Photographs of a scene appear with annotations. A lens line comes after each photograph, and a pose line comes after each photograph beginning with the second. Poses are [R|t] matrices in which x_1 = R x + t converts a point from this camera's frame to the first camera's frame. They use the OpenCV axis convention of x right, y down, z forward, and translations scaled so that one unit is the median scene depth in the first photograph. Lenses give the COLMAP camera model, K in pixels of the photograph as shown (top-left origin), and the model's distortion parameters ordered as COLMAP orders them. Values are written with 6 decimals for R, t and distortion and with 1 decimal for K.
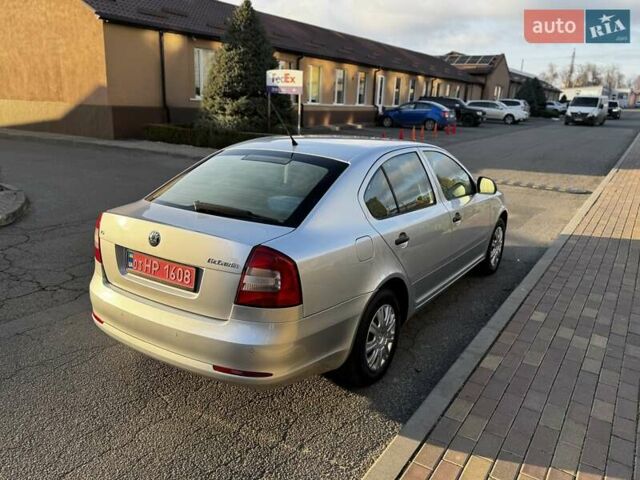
lens RADIAL K [[501.3, 0, 320.0], [0, 501.3, 240.0], [0, 0, 1]] dist [0.093618, -0.131948]
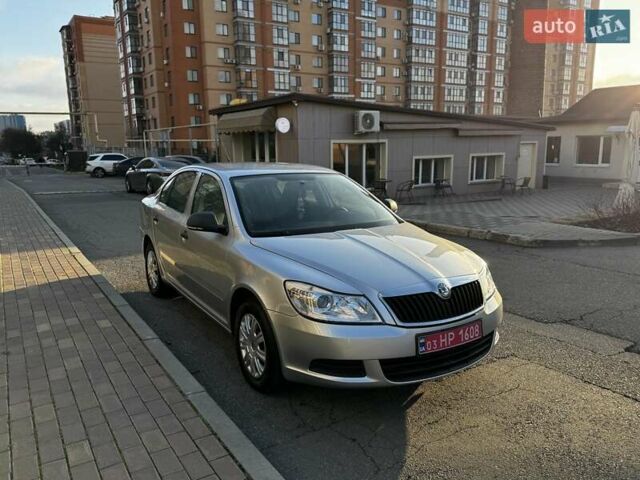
lens RADIAL K [[501.3, 0, 320.0], [0, 501.3, 240.0], [0, 0, 1]] dist [0.093618, -0.131948]
pose [[-0.417653, 0.142706, -0.897330, 1.131539], [-0.238123, 0.935879, 0.259669, -0.385989], [0.876849, 0.322126, -0.356891, 1.657885]]
